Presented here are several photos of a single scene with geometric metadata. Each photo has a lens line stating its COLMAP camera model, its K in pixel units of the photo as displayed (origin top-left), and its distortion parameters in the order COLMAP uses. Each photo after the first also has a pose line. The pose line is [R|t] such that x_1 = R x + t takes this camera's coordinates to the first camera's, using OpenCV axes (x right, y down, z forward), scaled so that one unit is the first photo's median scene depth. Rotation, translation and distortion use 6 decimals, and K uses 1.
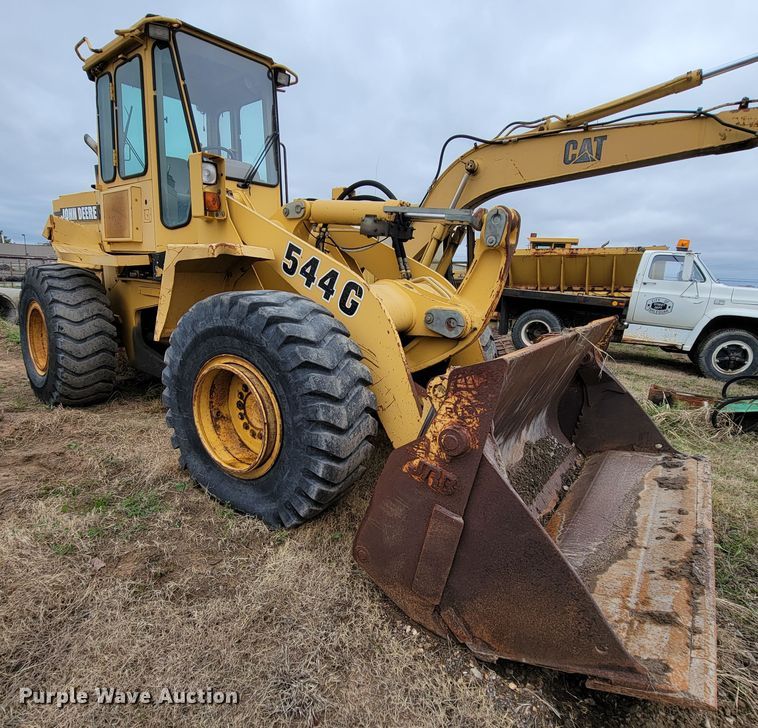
lens RADIAL K [[459.0, 0, 378.0], [0, 459.0, 389.6], [0, 0, 1]] dist [-0.002589, 0.002256]
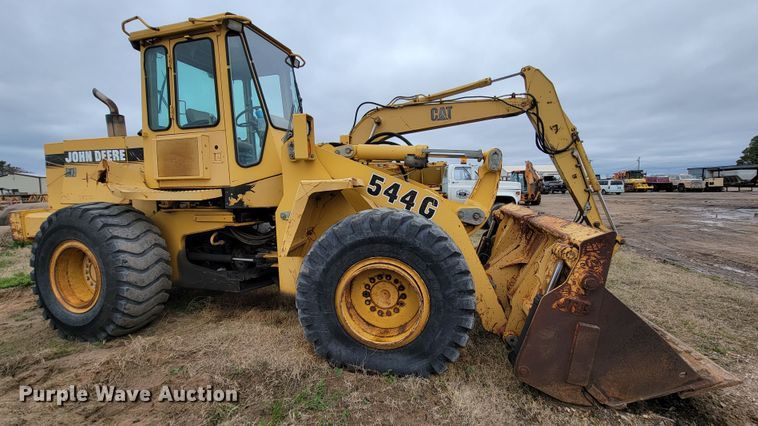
lens RADIAL K [[313.6, 0, 379.0], [0, 313.6, 213.0], [0, 0, 1]] dist [-0.001059, 0.000025]
pose [[0.898107, -0.106012, 0.426809, -0.460869], [0.168319, 0.979475, -0.110897, -0.065286], [-0.406292, 0.171438, 0.897516, 0.092963]]
